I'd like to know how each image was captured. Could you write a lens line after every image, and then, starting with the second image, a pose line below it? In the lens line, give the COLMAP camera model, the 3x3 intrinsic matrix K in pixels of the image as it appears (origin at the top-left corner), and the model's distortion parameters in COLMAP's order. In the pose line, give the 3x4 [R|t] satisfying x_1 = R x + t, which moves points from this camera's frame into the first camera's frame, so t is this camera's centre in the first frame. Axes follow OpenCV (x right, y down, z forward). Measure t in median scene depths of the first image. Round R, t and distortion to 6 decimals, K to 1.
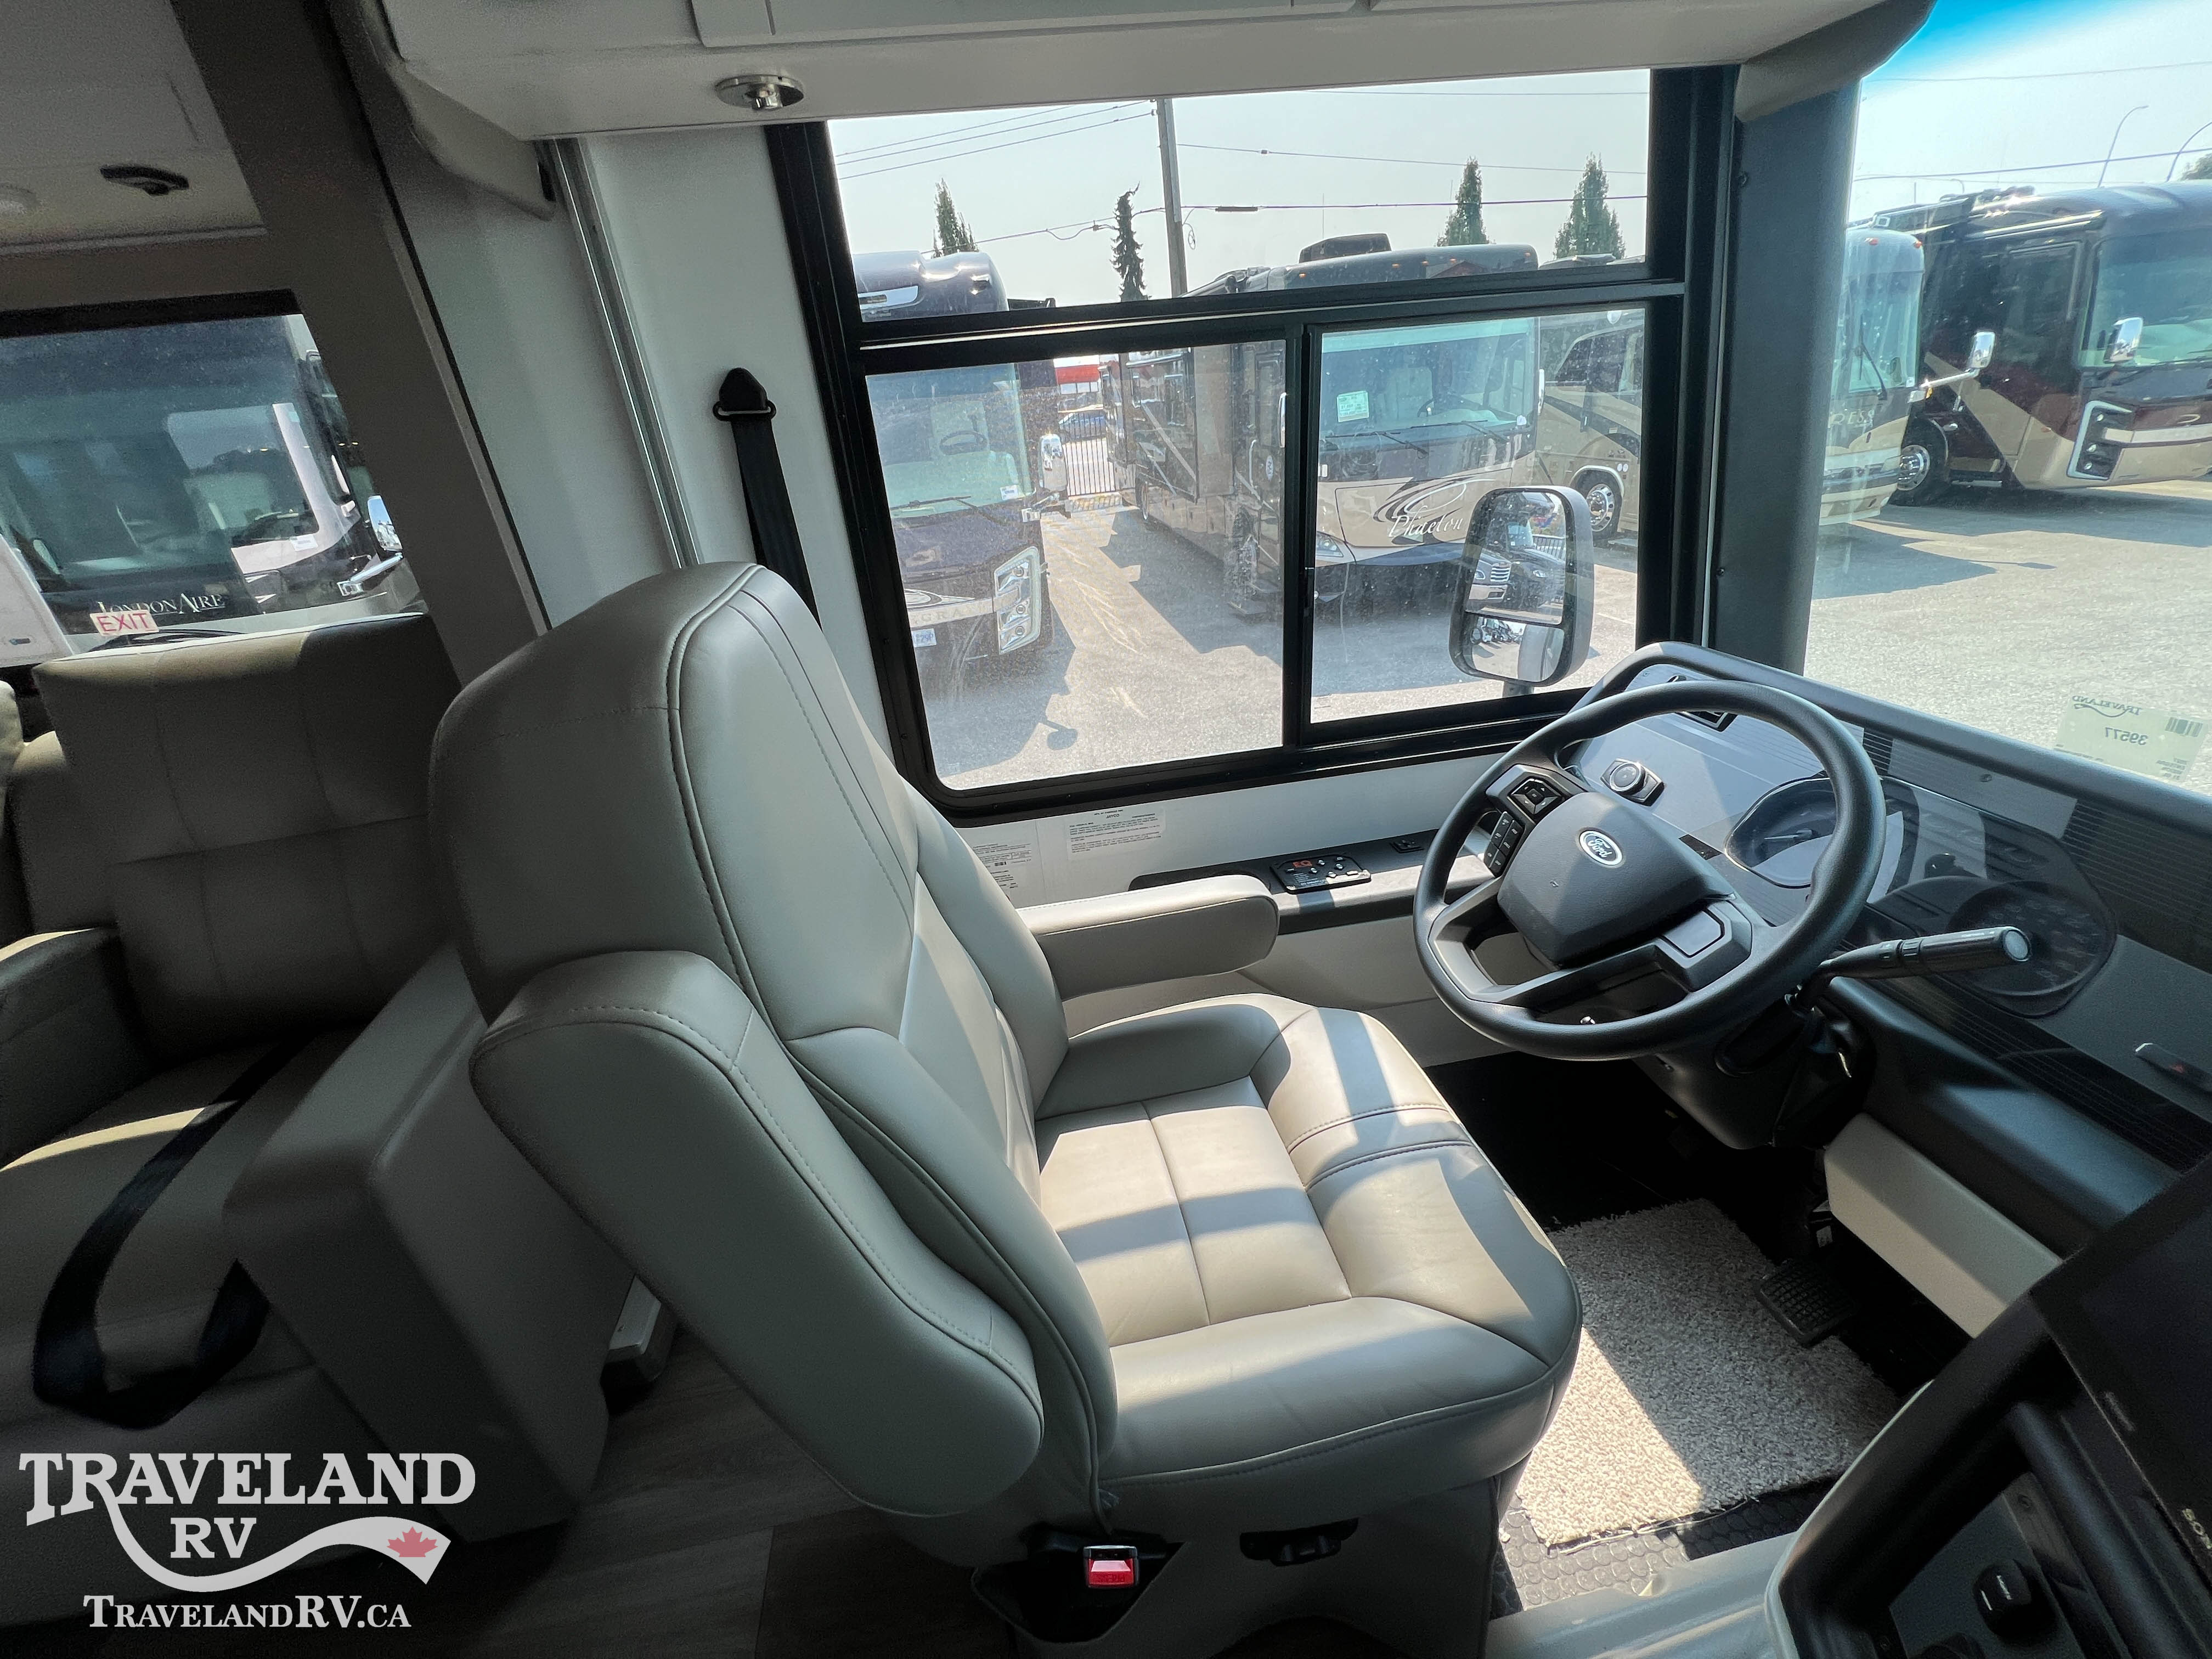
lens RADIAL K [[884.9, 0, 1107.8], [0, 884.9, 825.2], [0, 0, 1]] dist [-0.002282, 0.000328]
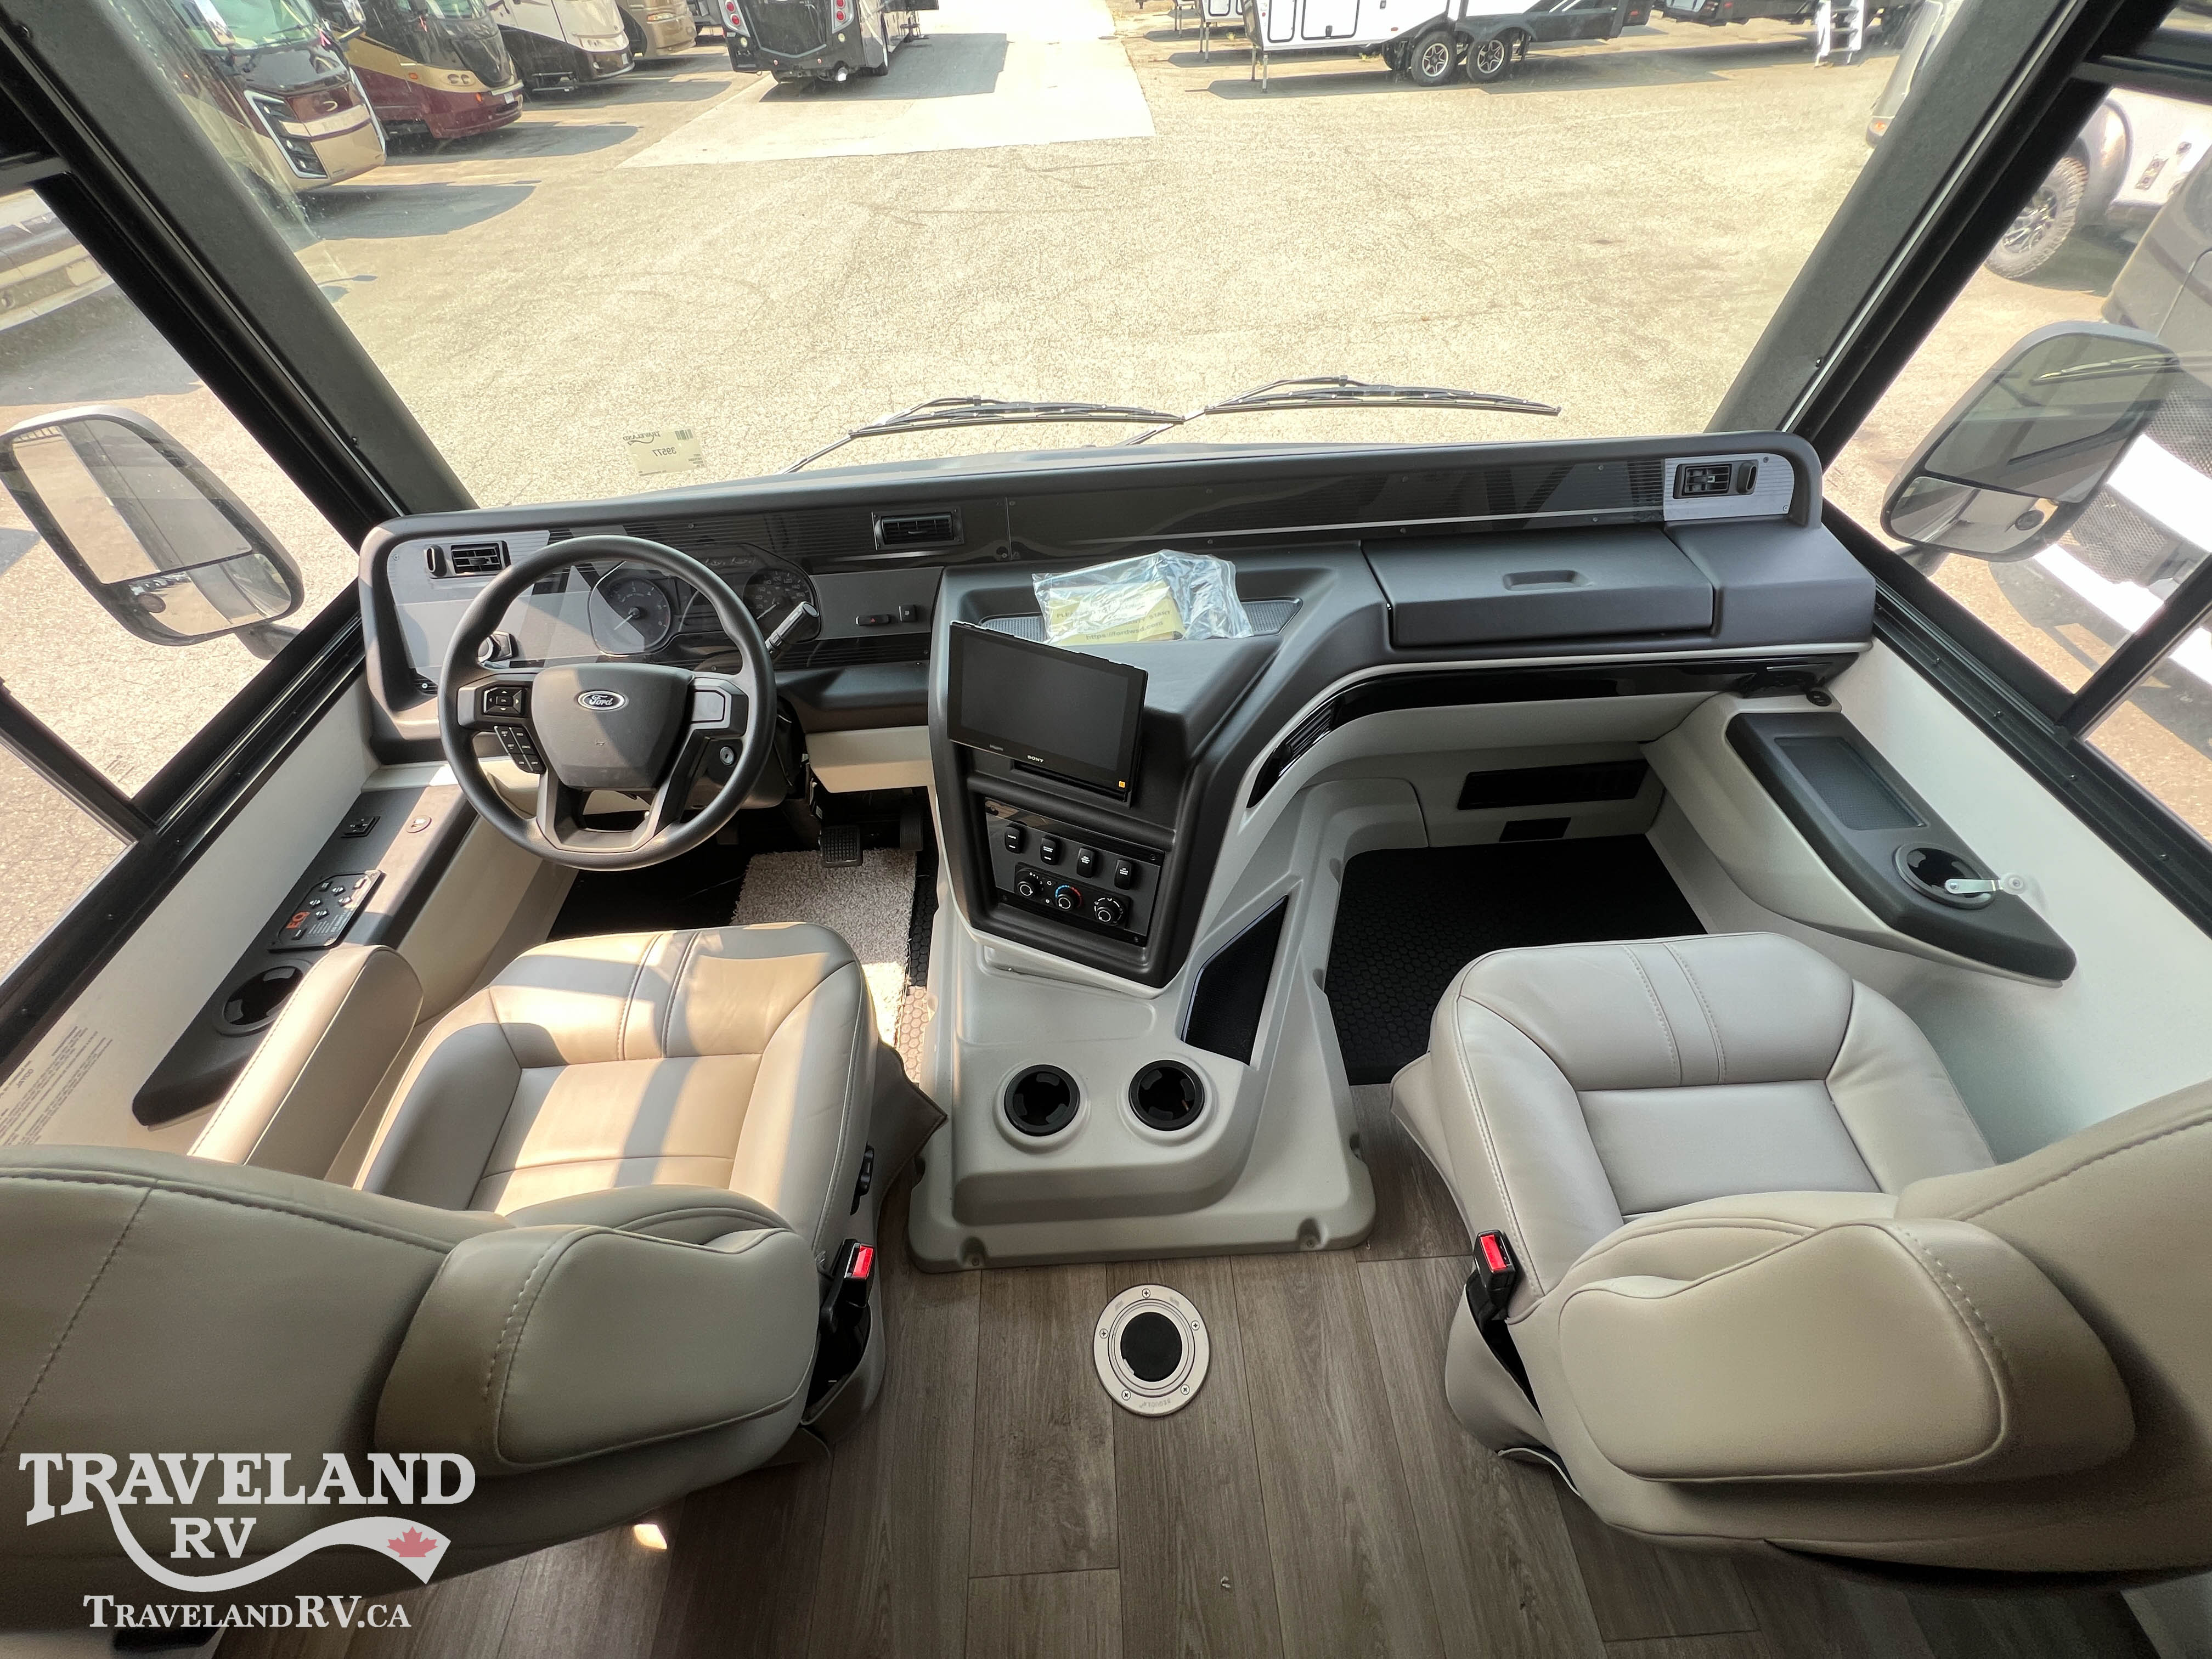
lens RADIAL K [[884.9, 0, 1103.8], [0, 884.9, 827.8], [0, 0, 1]] dist [-0.002282, 0.000328]
pose [[0.118844, -0.668040, 0.734574, -0.050549], [0.457292, 0.693510, 0.556712, -0.027043], [-0.881340, 0.269753, 0.387908, -0.011317]]
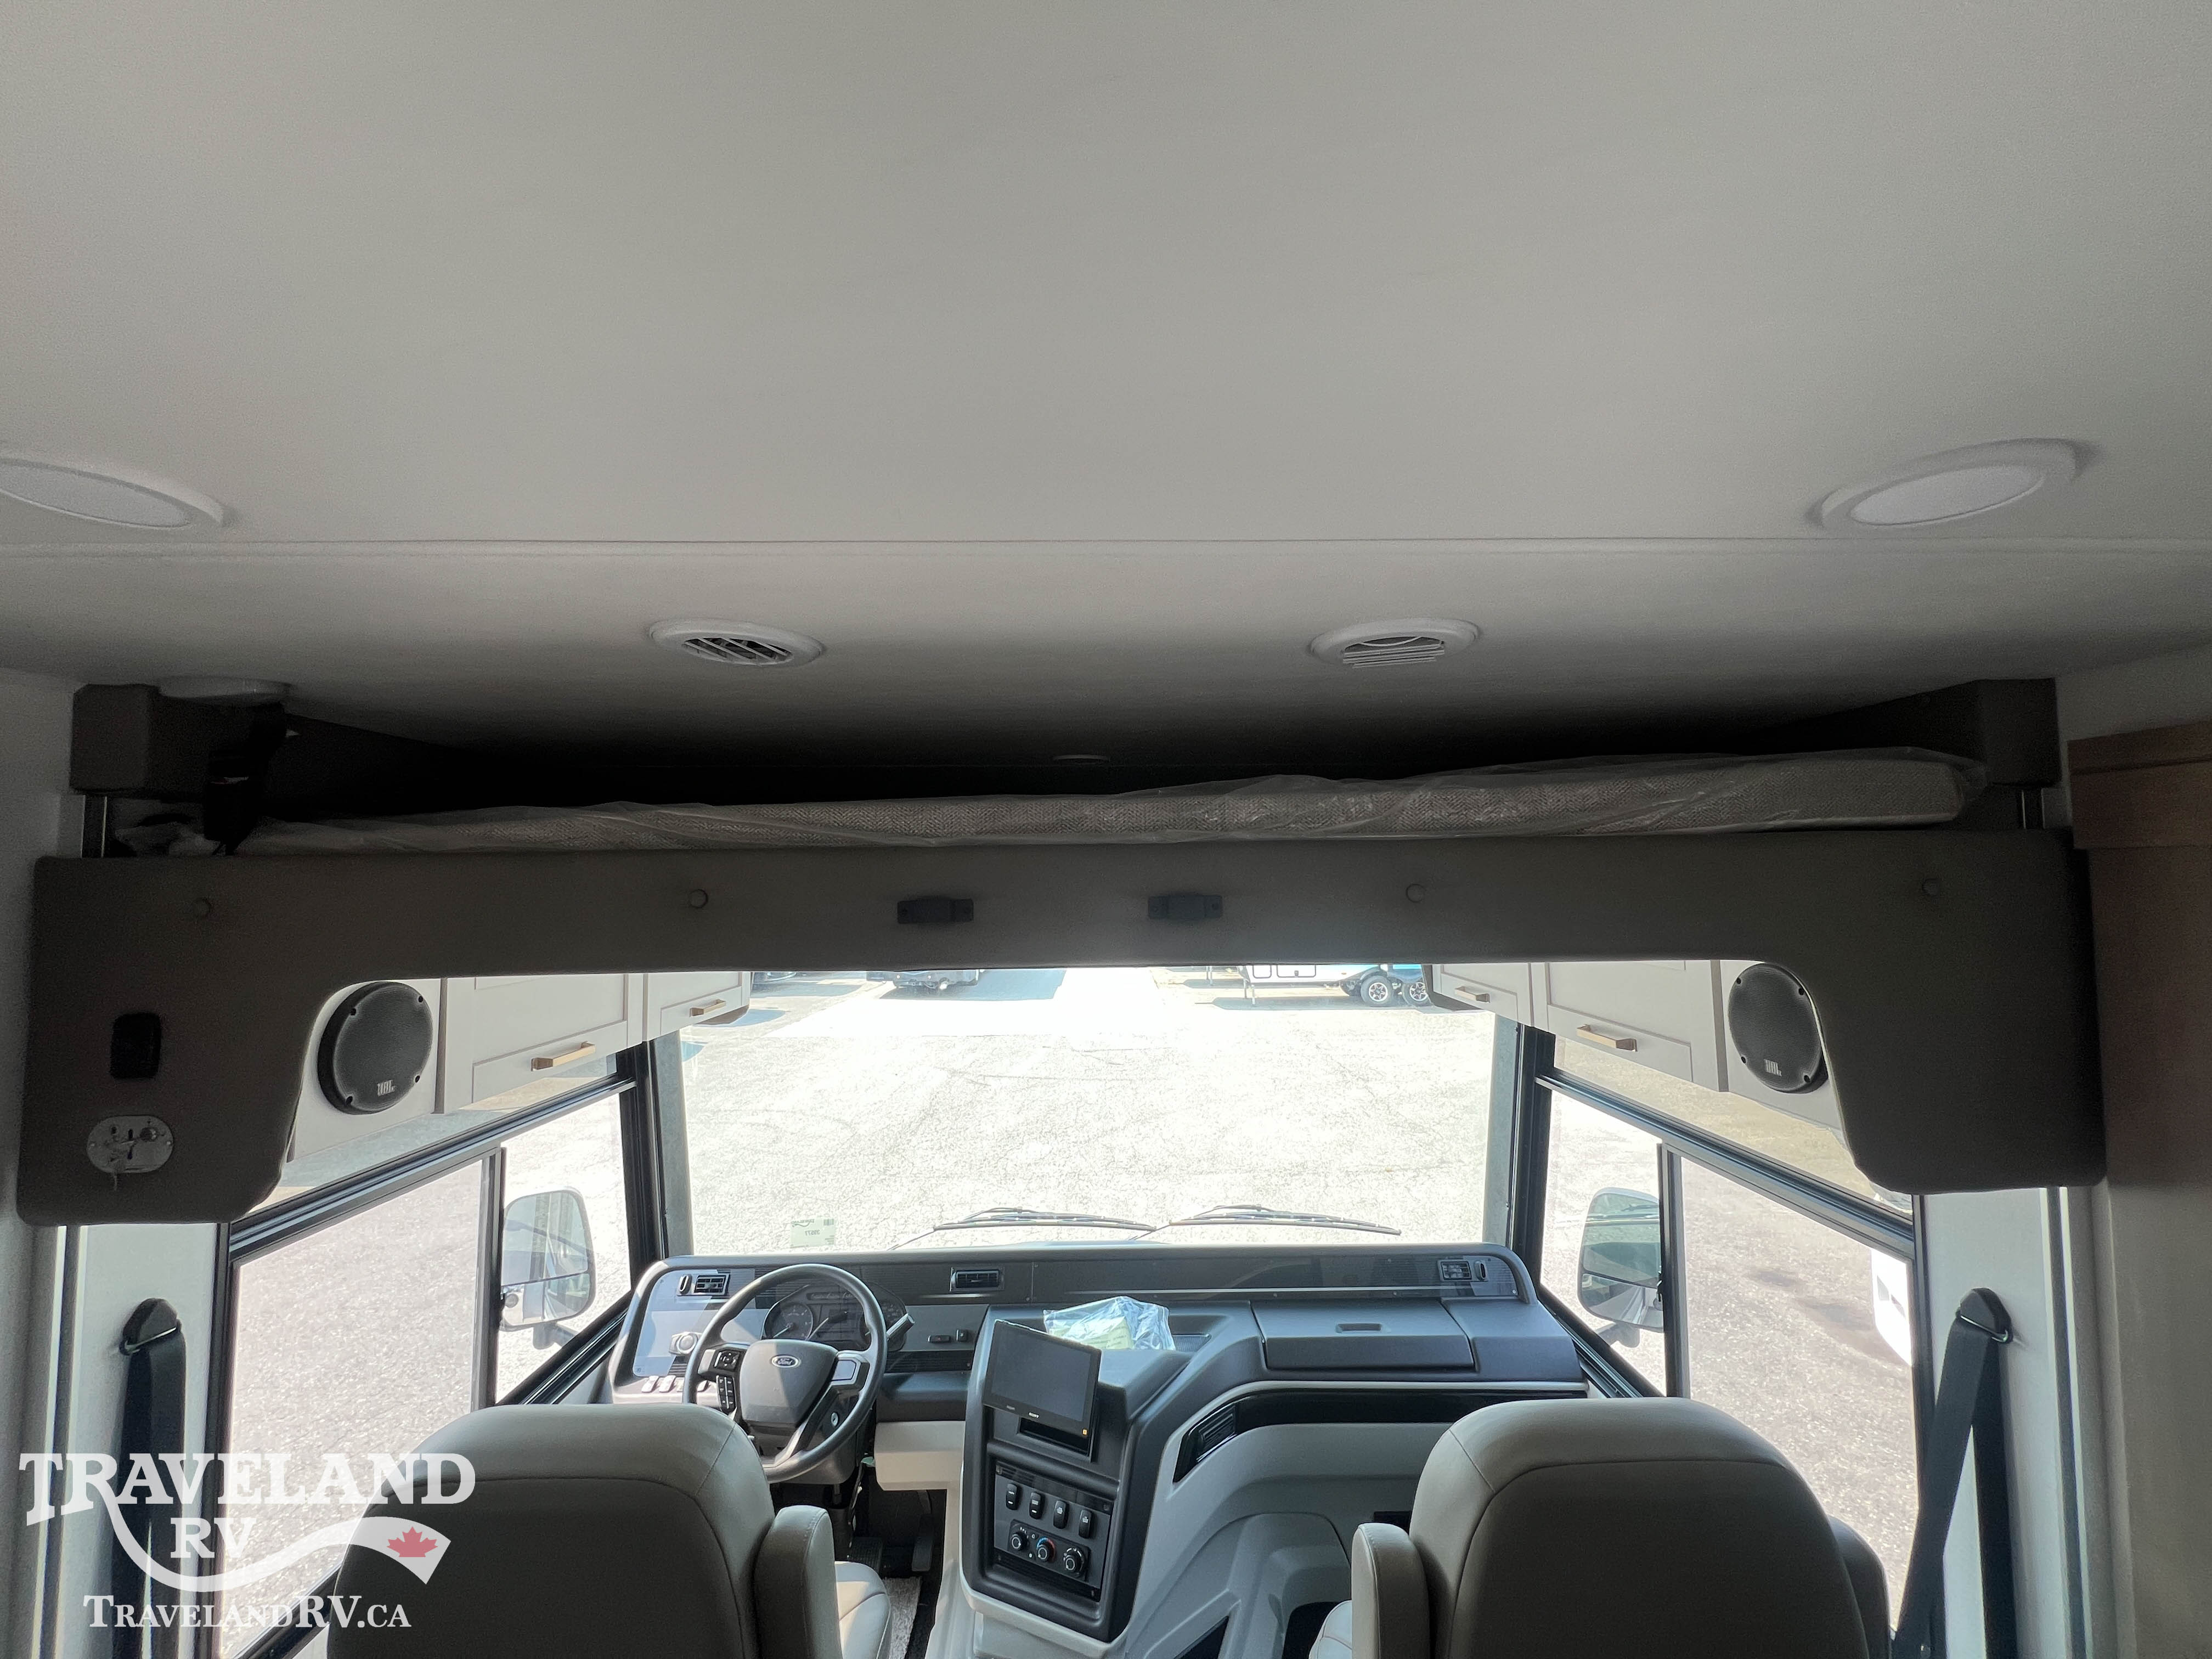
lens RADIAL K [[884.9, 0, 1102.8], [0, 884.9, 827.5], [0, 0, 1]] dist [-0.002282, 0.000328]
pose [[0.160457, 0.141981, 0.976778, -0.196552], [0.427923, 0.881756, -0.198465, -0.044259], [-0.889458, 0.449831, 0.080727, -0.057252]]
